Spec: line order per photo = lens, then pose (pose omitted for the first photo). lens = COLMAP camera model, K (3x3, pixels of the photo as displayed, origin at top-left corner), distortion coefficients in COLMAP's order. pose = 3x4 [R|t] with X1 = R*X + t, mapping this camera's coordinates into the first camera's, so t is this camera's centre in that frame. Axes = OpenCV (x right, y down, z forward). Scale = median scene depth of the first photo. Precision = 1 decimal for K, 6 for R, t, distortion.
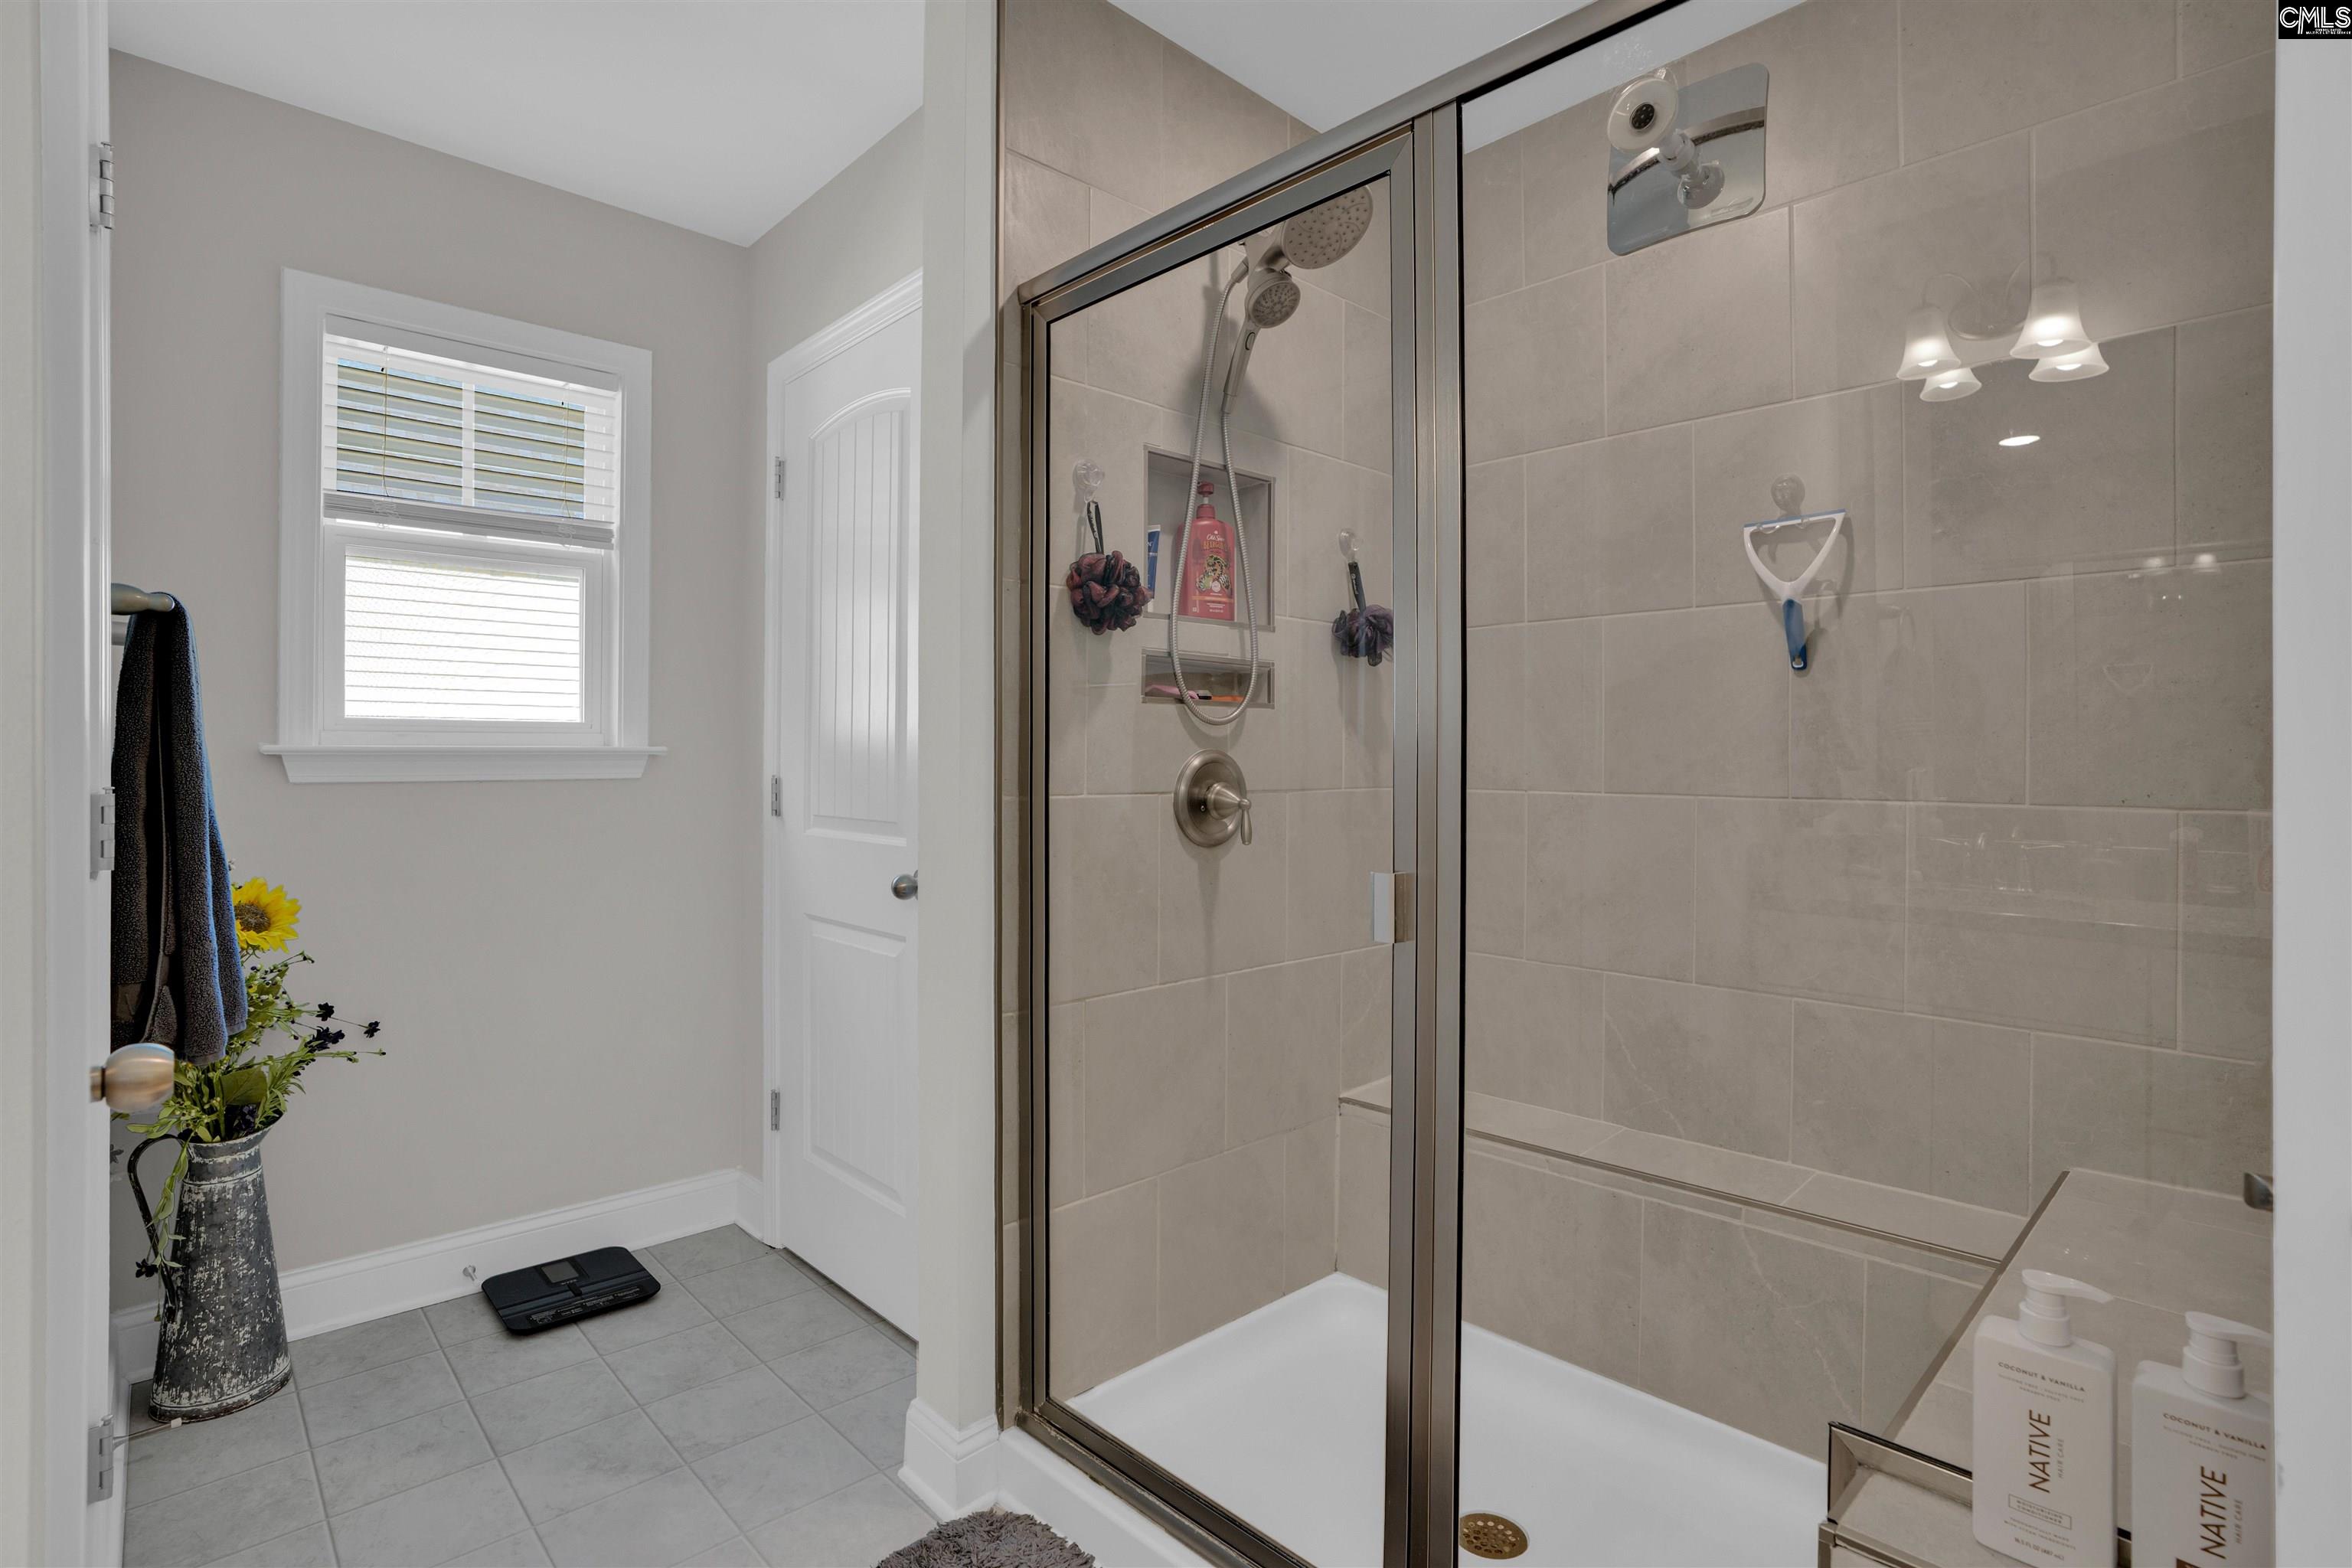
lens RADIAL K [[1121.5, 0, 1174.6], [0, 1121.5, 776.9], [0, 0, 1]] dist [-0.059931, 0.021686]
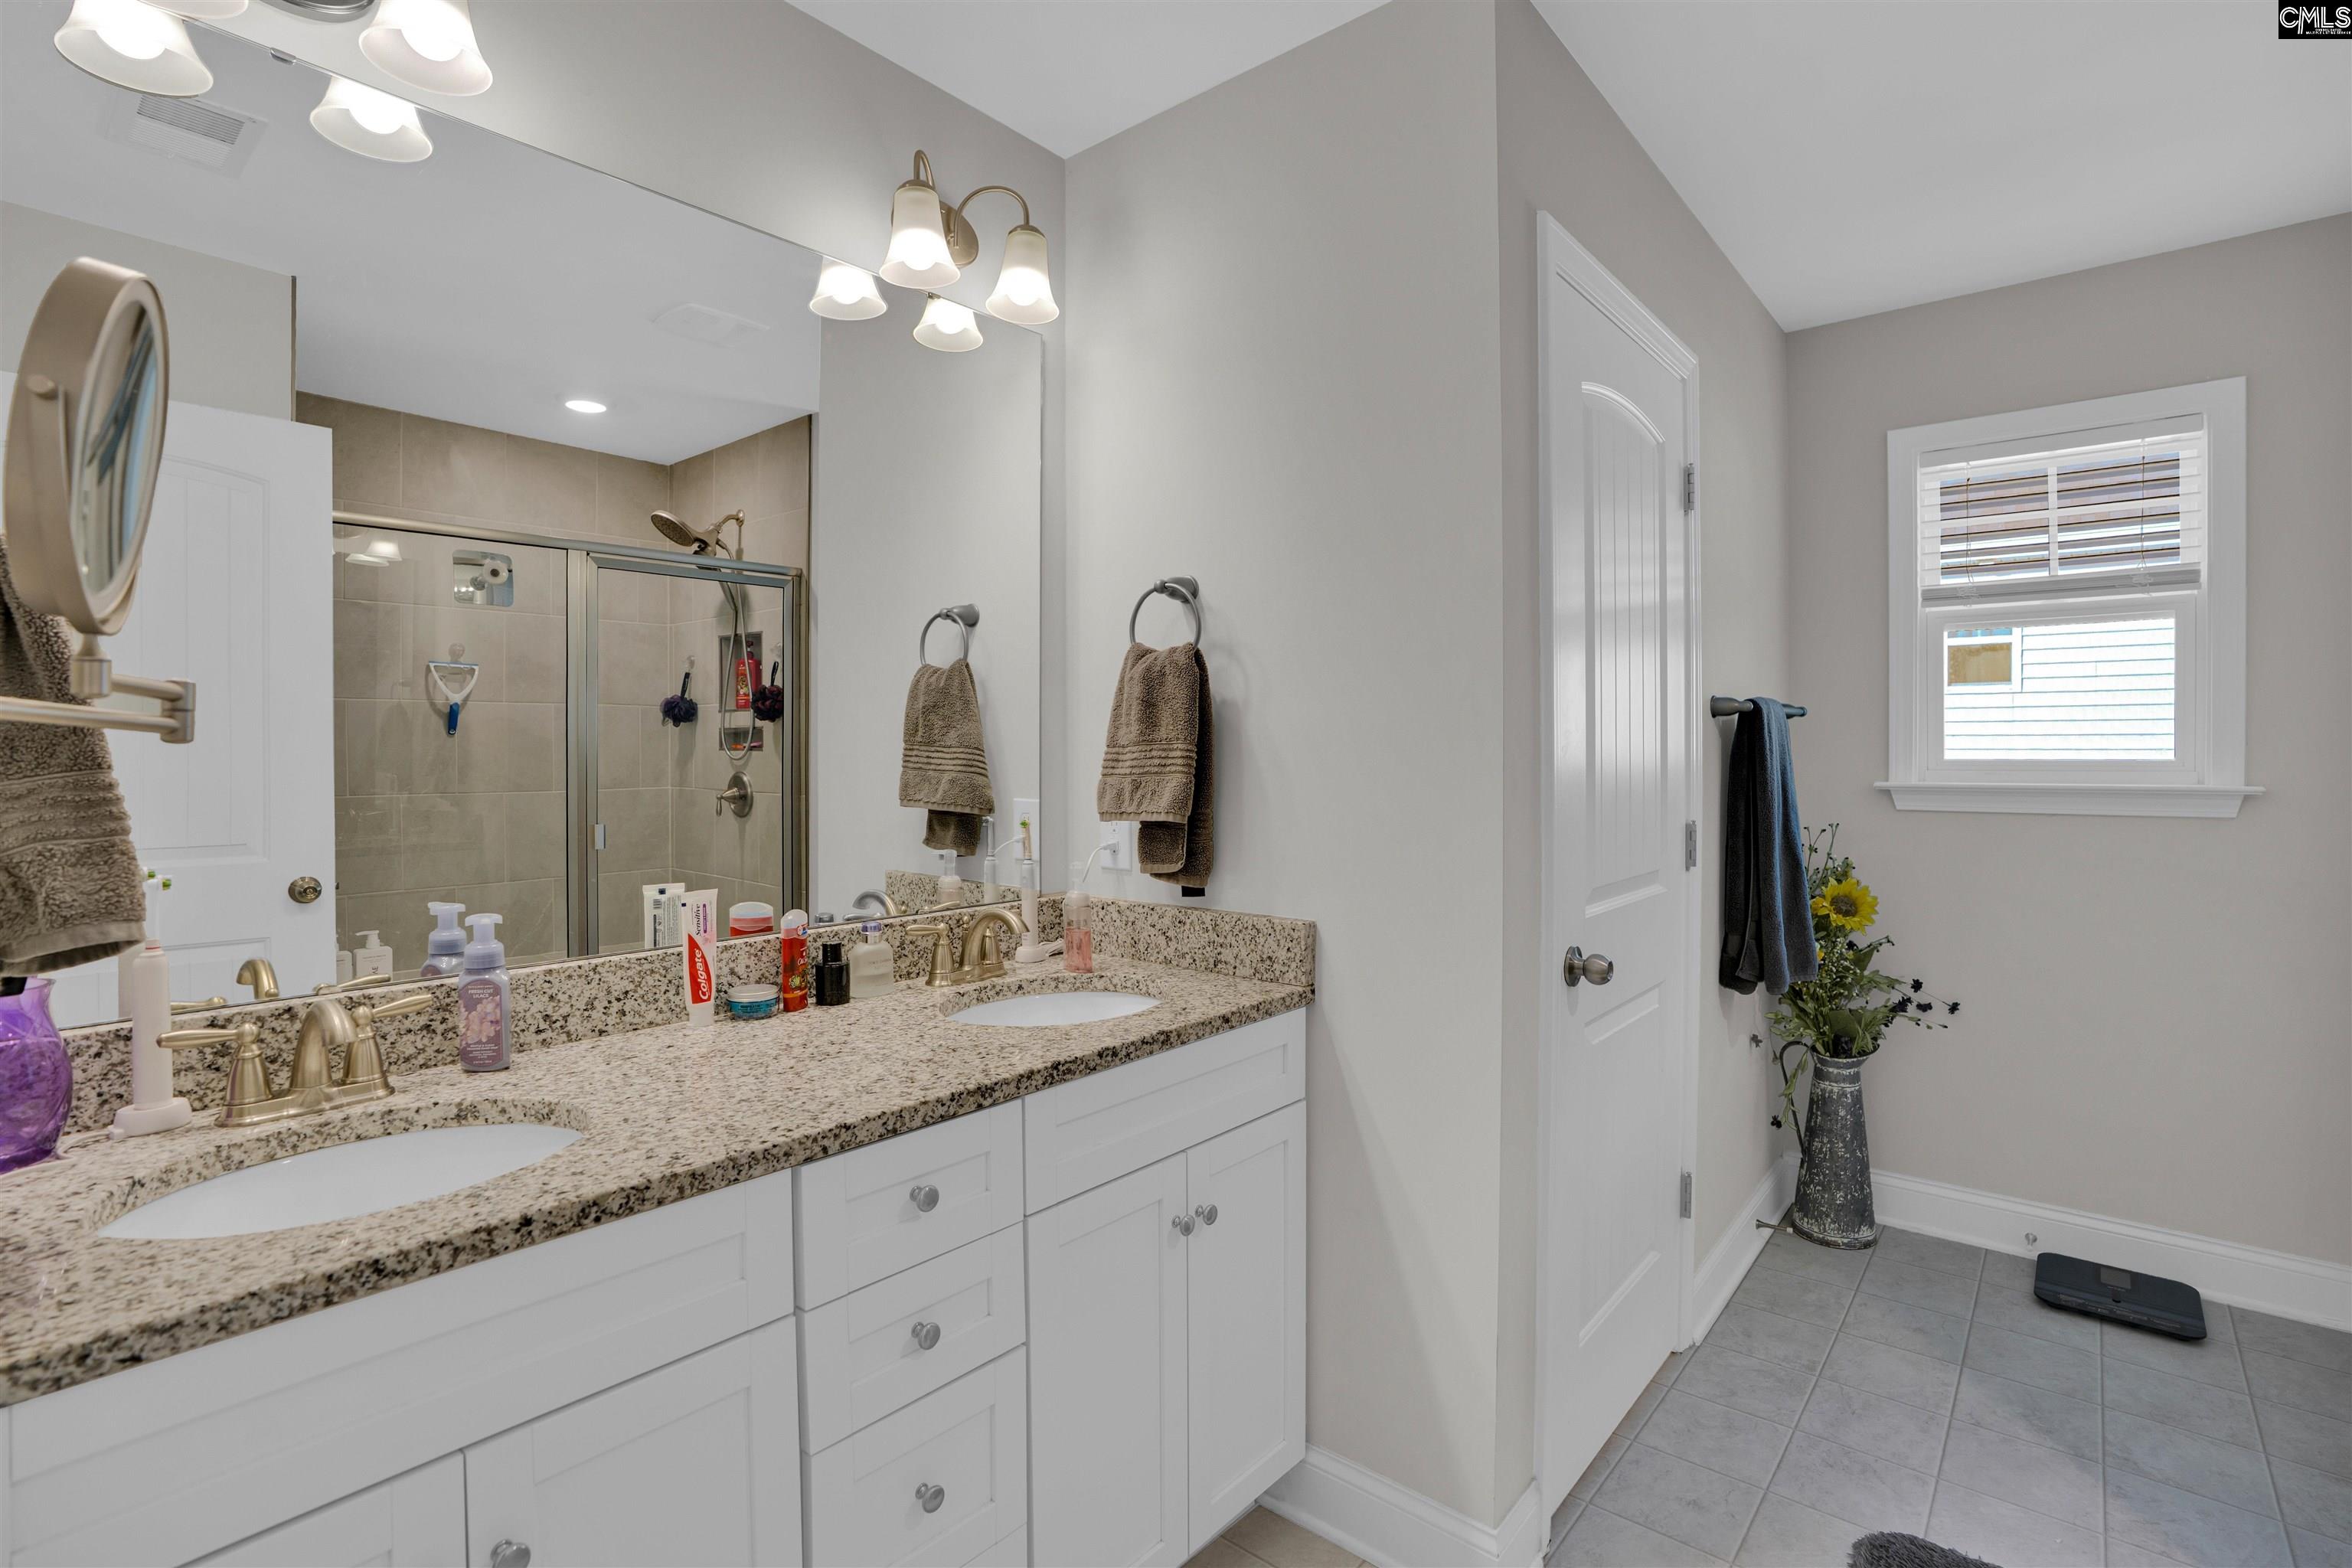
lens RADIAL K [[1109.2, 0, 1188.8], [0, 1109.2, 773.5], [0, 0, 1]] dist [-0.071945, 0.028683]
pose [[0.123018, 0.019495, -0.992213, 0.395740], [-0.015988, 0.999716, 0.017660, -0.048358], [0.992276, 0.013691, 0.123295, -0.031462]]
